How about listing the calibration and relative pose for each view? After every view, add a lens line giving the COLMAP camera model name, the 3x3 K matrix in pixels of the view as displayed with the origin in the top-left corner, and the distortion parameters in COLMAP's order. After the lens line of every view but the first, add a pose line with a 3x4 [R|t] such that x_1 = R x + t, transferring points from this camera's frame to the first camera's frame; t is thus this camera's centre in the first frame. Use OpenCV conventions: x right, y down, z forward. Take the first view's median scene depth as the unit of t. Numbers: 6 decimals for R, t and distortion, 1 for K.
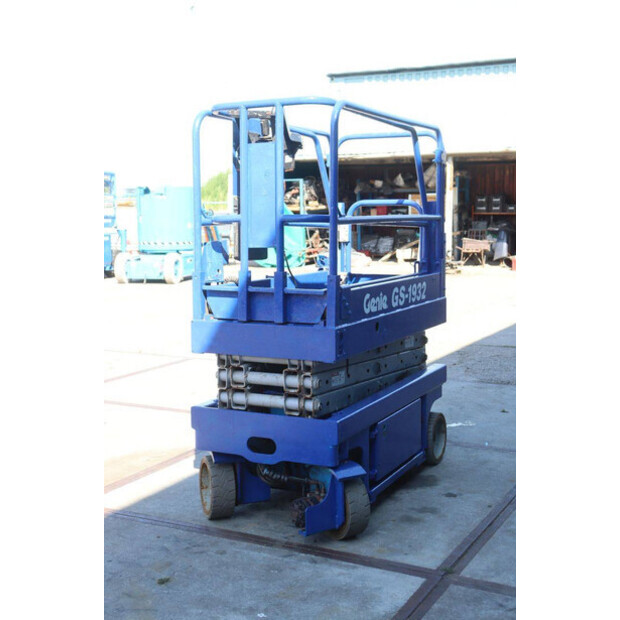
lens RADIAL K [[894.9, 0, 307.8], [0, 894.9, 307.3], [0, 0, 1]] dist [0.086421, 0.000000]
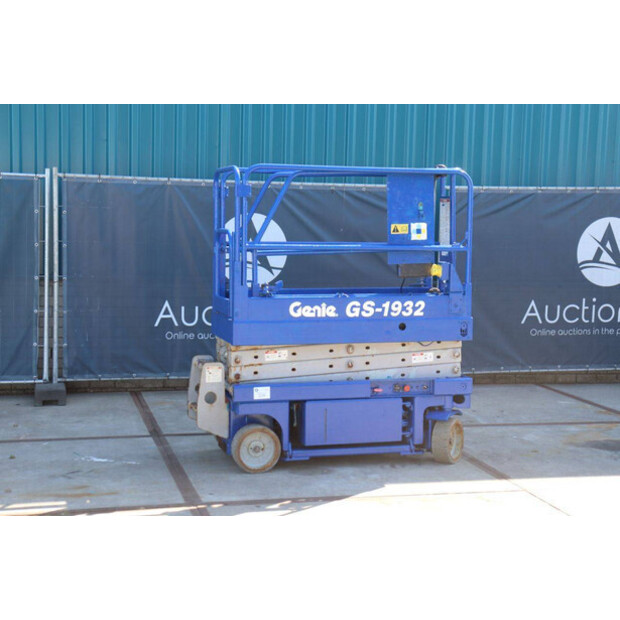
lens RADIAL K [[1079.5, 0, 326.7], [0, 1079.5, 310.0], [0, 0, 1]] dist [0.156364, 0.000000]
pose [[-0.668196, -0.070722, 0.740617, -1.260571], [0.065390, 0.986037, 0.153153, -0.280074], [-0.741107, 0.150765, -0.654241, 2.318028]]
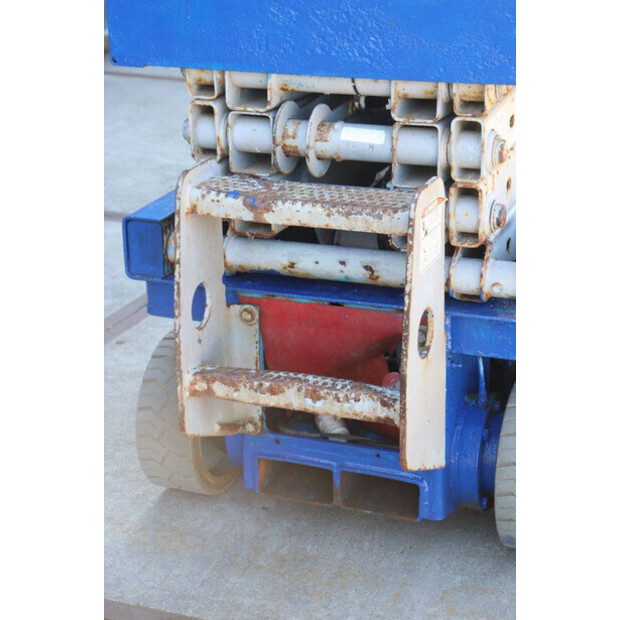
lens RADIAL K [[1473.9, 0, 303.3], [0, 1473.9, 304.6], [0, 0, 1]] dist [0.353036, 0.000000]
pose [[-0.998098, 0.039658, -0.047190, 0.157036], [0.015095, 0.899498, 0.436664, -0.145221], [0.059765, 0.435121, -0.898386, 1.850356]]
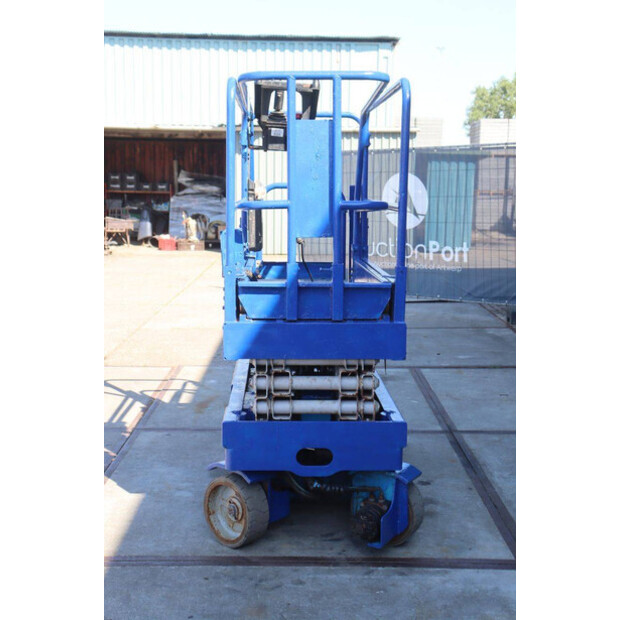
lens RADIAL K [[905.9, 0, 310.4], [0, 905.9, 310.6], [0, 0, 1]] dist [0.108176, 0.000000]
pose [[0.887307, -0.049288, 0.458537, -0.458488], [0.036799, 0.998669, 0.036138, -0.025557], [-0.459708, -0.015192, 0.887940, 0.189141]]
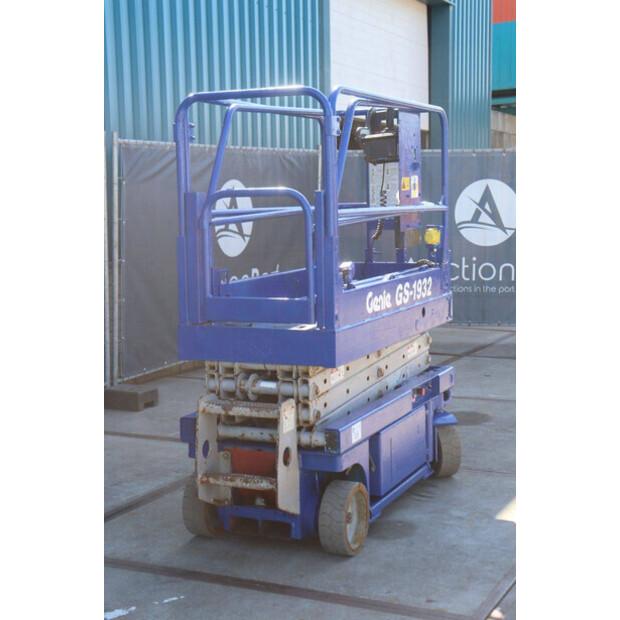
lens RADIAL K [[1018.0, 0, 309.8], [0, 1018.0, 309.5], [0, 0, 1]] dist [0.136447, 0.000000]
pose [[-0.999687, 0.019661, -0.015447, 0.078747], [0.015944, 0.977162, 0.211895, -0.251619], [0.019260, 0.211582, -0.977170, 2.316604]]
